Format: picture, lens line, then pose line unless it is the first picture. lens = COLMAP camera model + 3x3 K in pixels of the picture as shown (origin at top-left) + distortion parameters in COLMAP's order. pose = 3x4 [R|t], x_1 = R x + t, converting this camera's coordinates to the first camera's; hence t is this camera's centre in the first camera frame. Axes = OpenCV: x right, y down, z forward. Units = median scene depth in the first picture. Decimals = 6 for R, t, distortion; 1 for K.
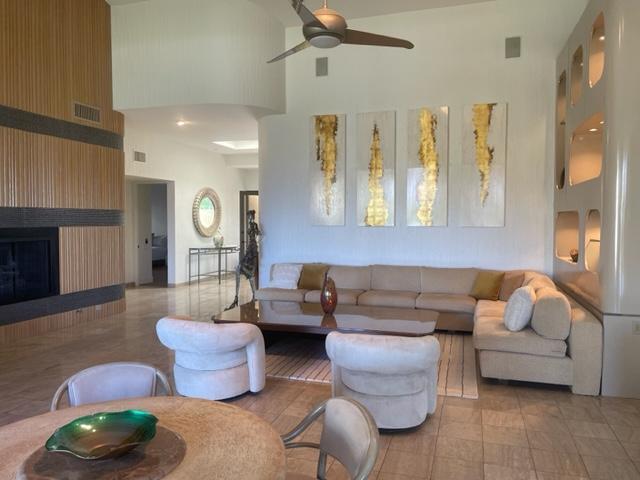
lens RADIAL K [[481.5, 0, 320.0], [0, 481.5, 240.0], [0, 0, 1]] dist [0.090370, -0.131338]
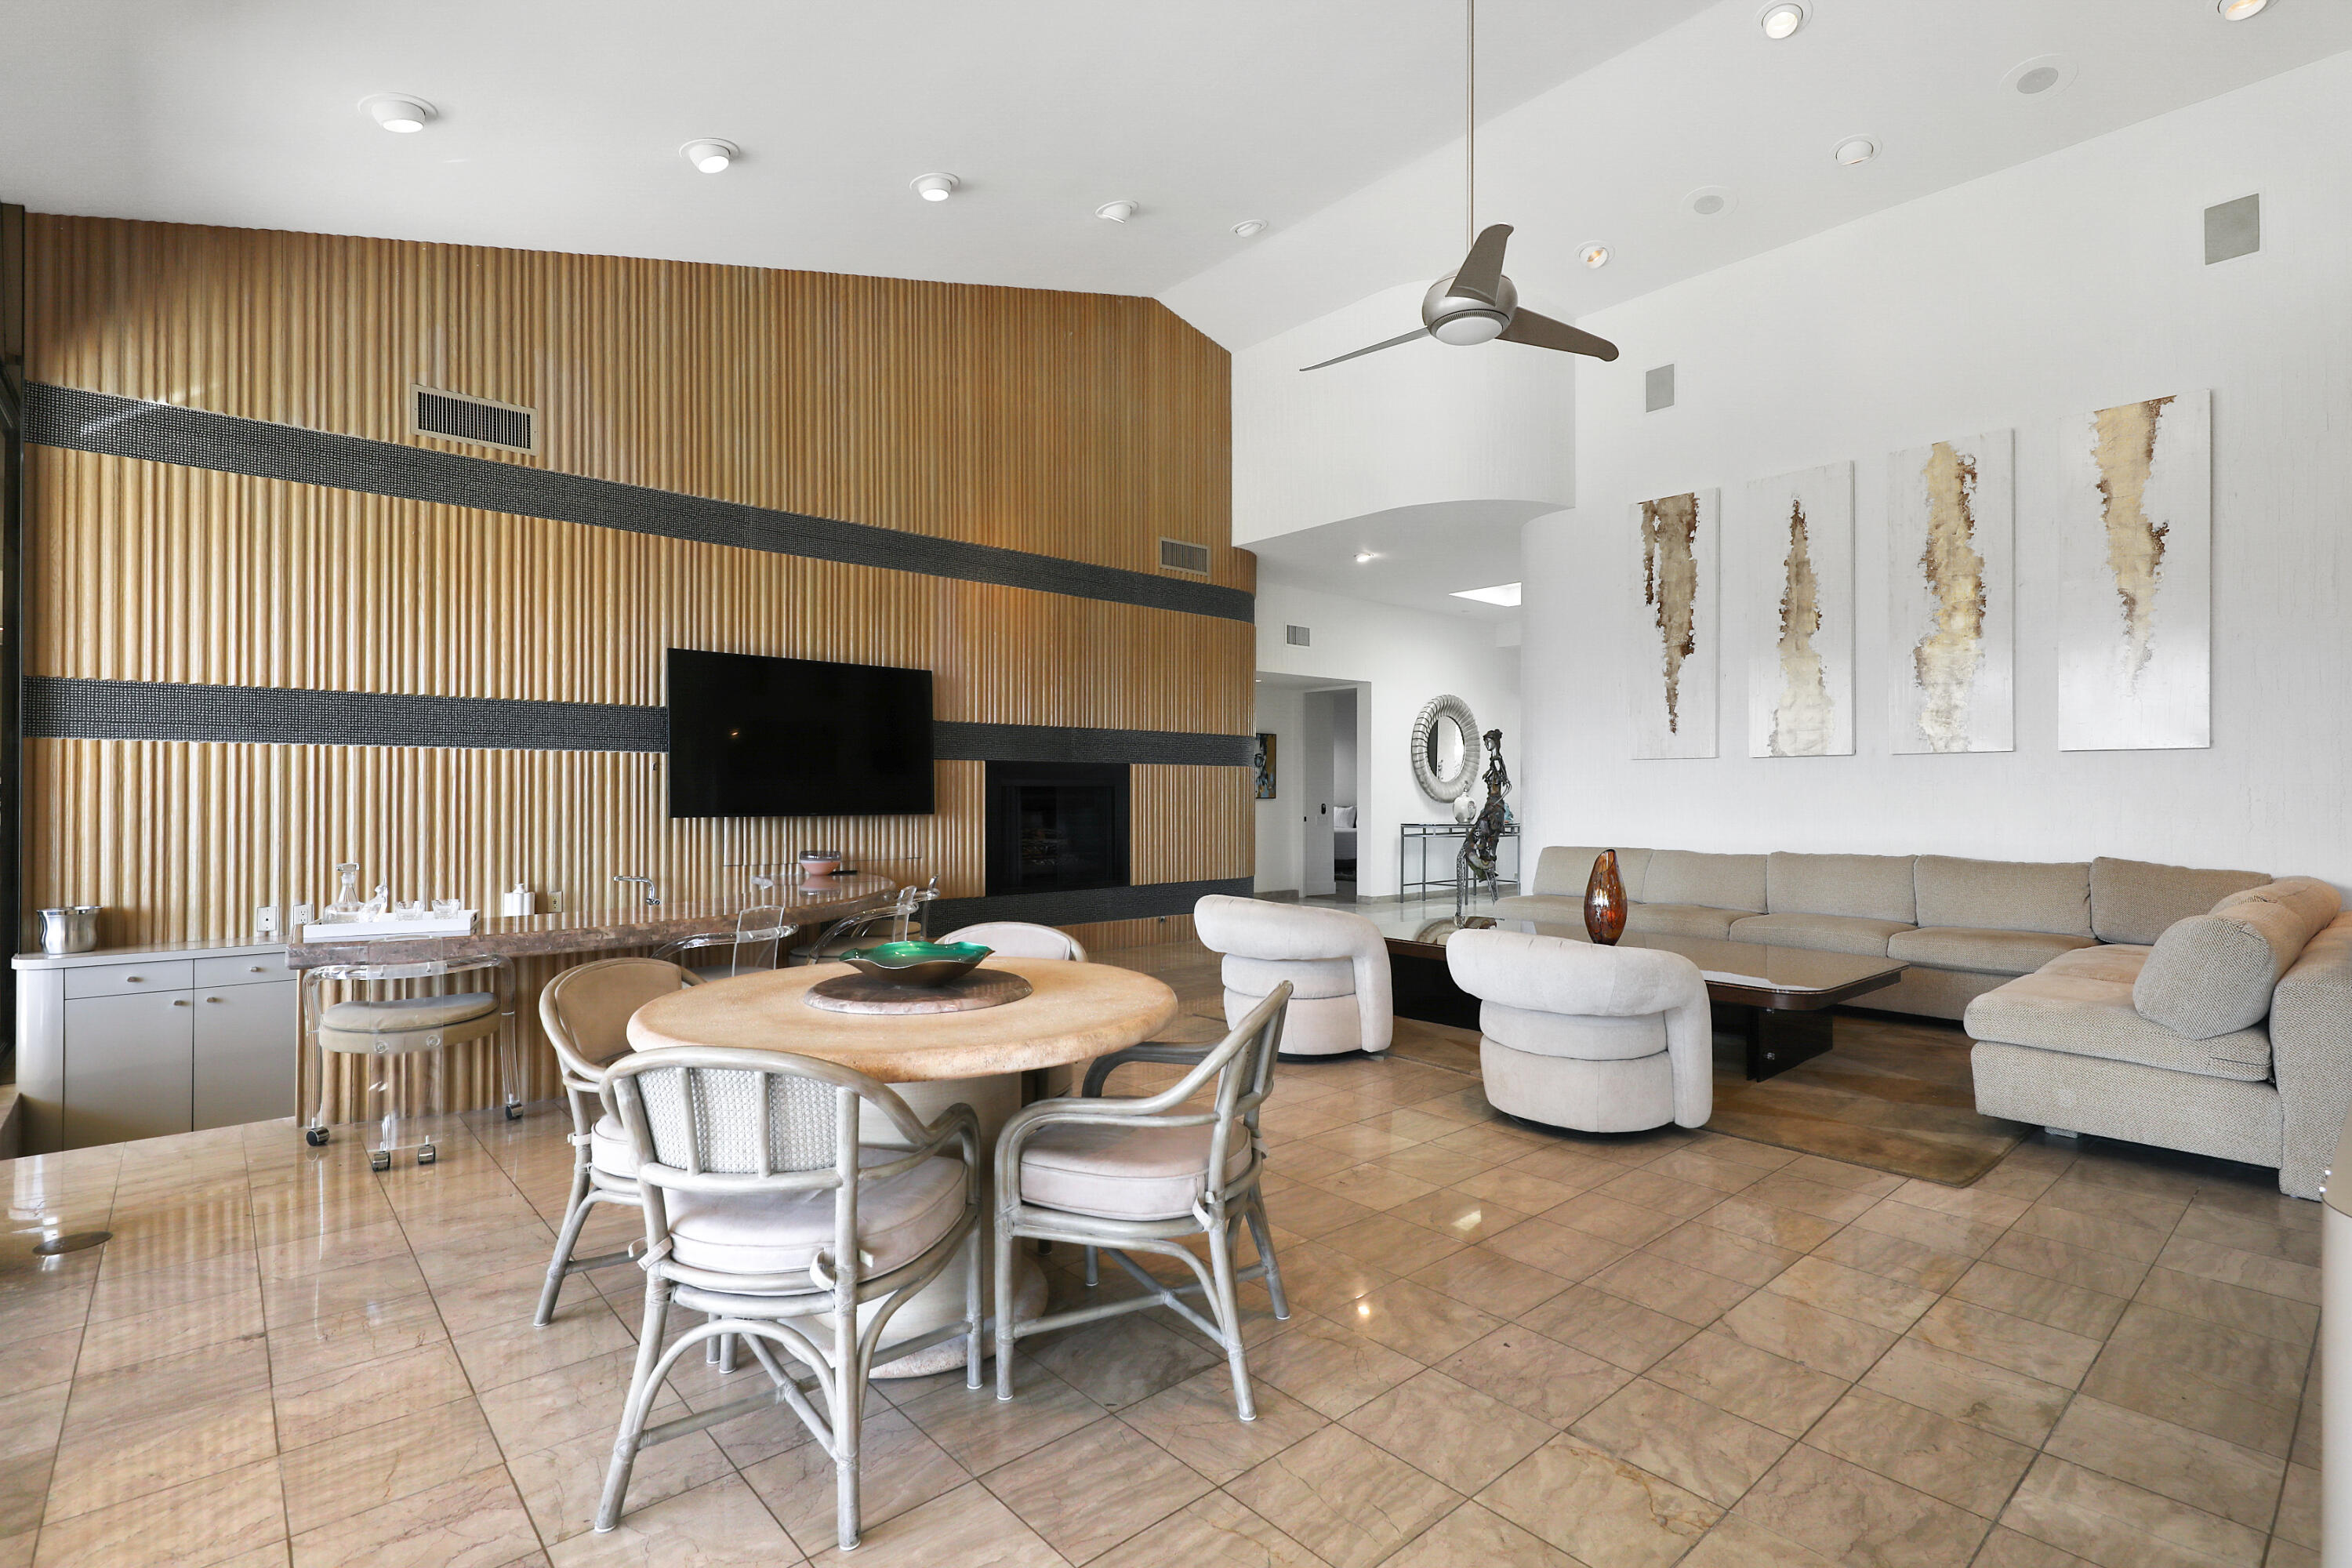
lens RADIAL K [[1099.6, 0, 1174.6], [0, 1099.6, 796.9], [0, 0, 1]] dist [-0.001699, -0.000075]
pose [[0.850436, 0.002284, -0.526073, 0.155813], [-0.023359, 0.999168, -0.033423, 0.047885], [0.525560, 0.040712, 0.849782, -0.035759]]
